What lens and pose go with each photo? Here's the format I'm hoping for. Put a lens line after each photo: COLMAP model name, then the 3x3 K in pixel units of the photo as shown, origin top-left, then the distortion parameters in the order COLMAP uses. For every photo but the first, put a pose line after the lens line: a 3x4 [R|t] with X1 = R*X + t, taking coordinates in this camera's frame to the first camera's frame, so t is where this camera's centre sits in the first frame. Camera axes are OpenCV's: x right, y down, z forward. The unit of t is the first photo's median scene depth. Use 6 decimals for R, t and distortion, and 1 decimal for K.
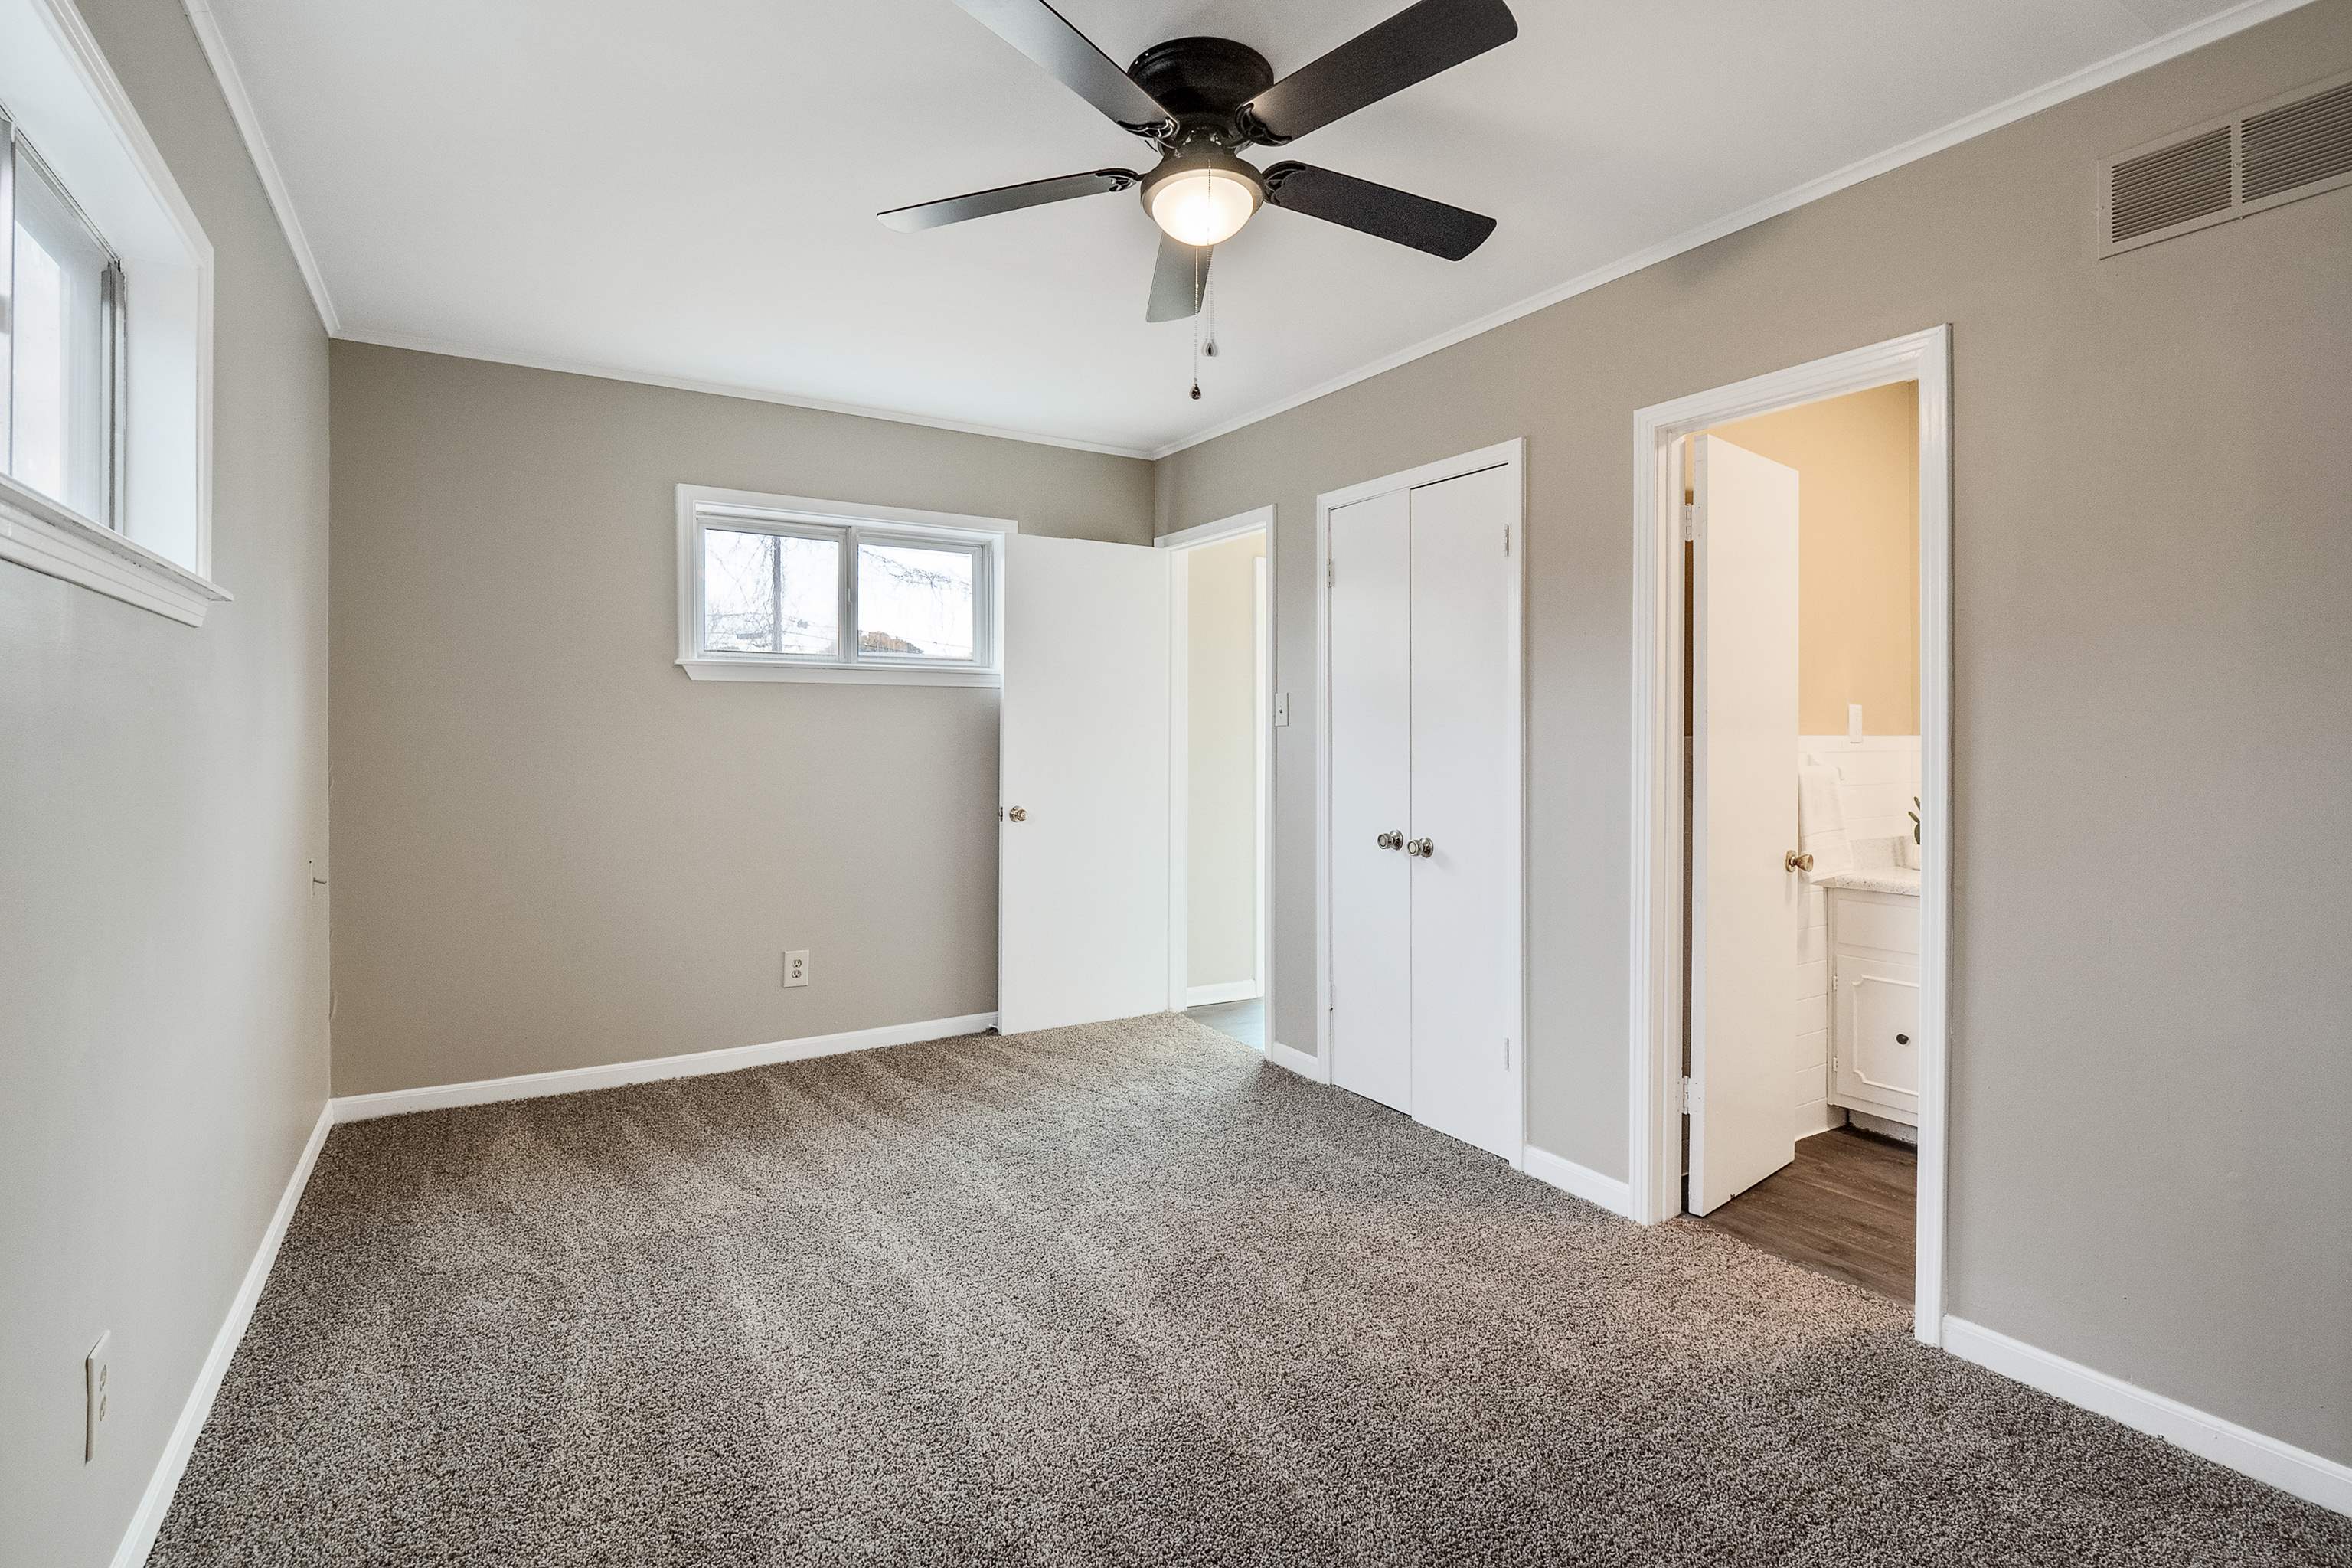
lens RADIAL K [[1125.4, 0, 1152.0], [0, 1125.4, 743.1], [0, 0, 1]] dist [0.035662, -0.039486]
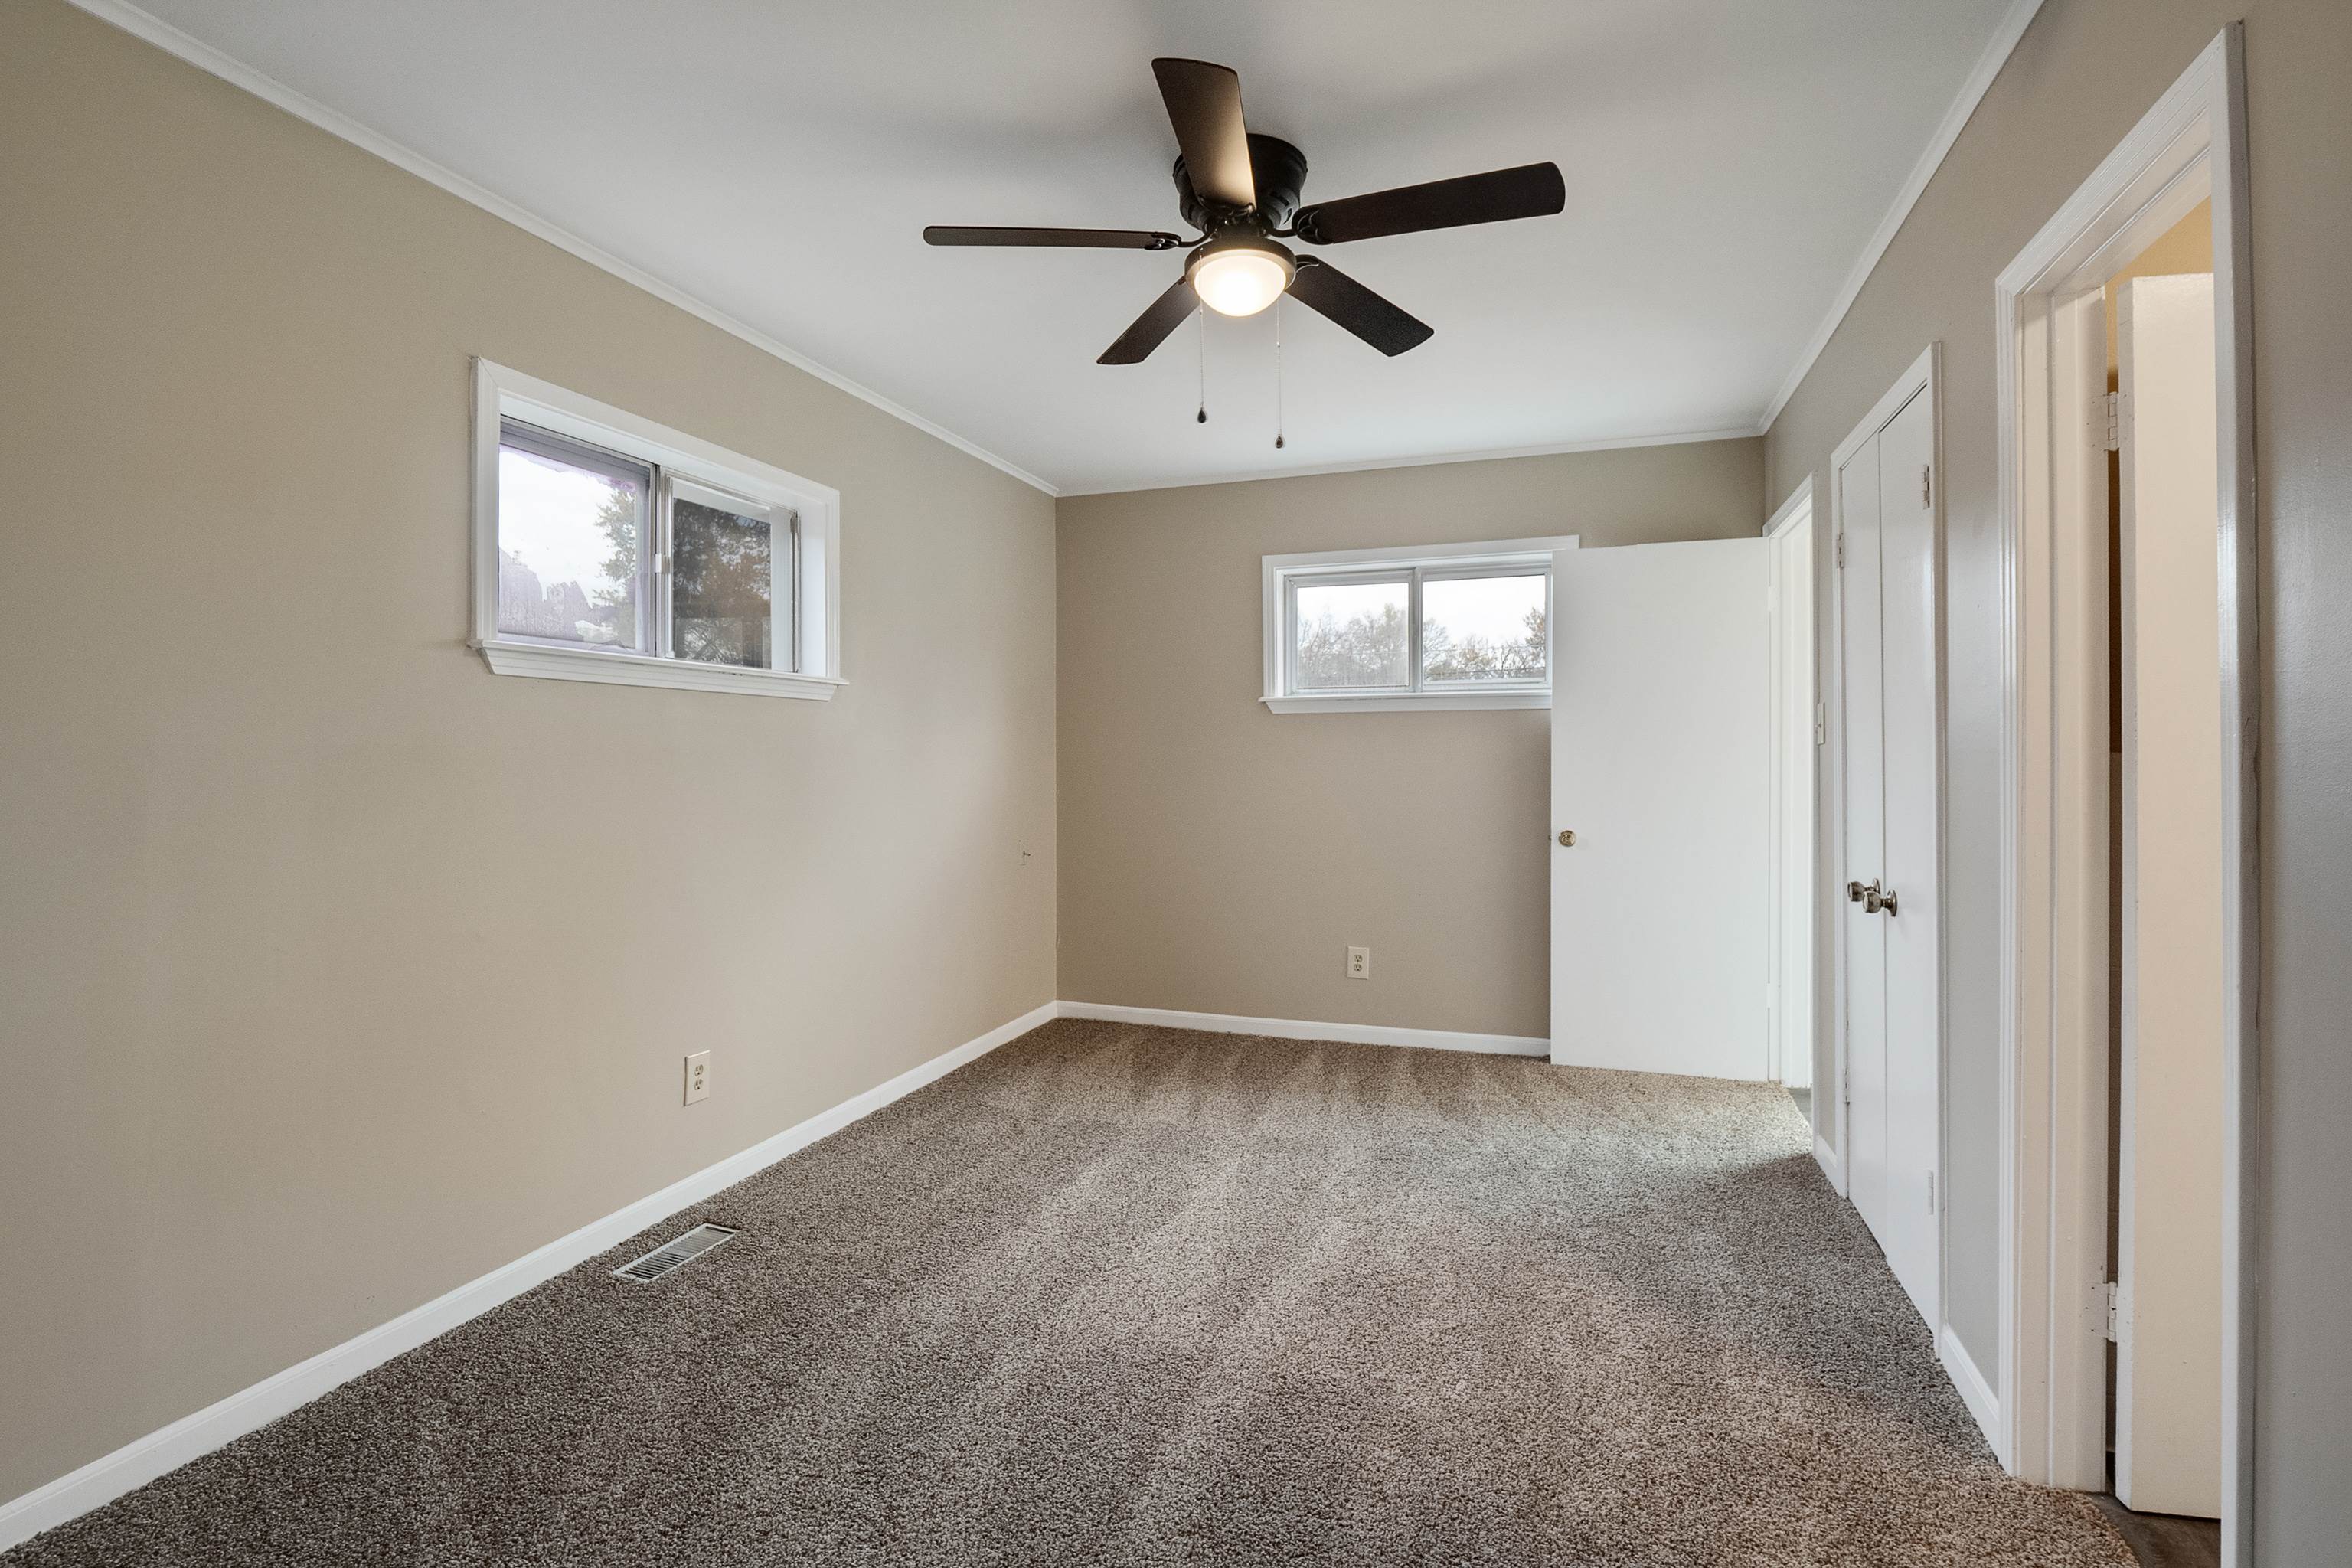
lens RADIAL K [[1126.0, 0, 1162.6], [0, 1126.0, 755.1], [0, 0, 1]] dist [0.001559, 0.000072]
pose [[0.635464, -0.007172, -0.772097, 0.516768], [-0.000819, 0.999950, -0.009962, 0.001487], [0.772130, 0.006963, 0.635426, 0.146042]]
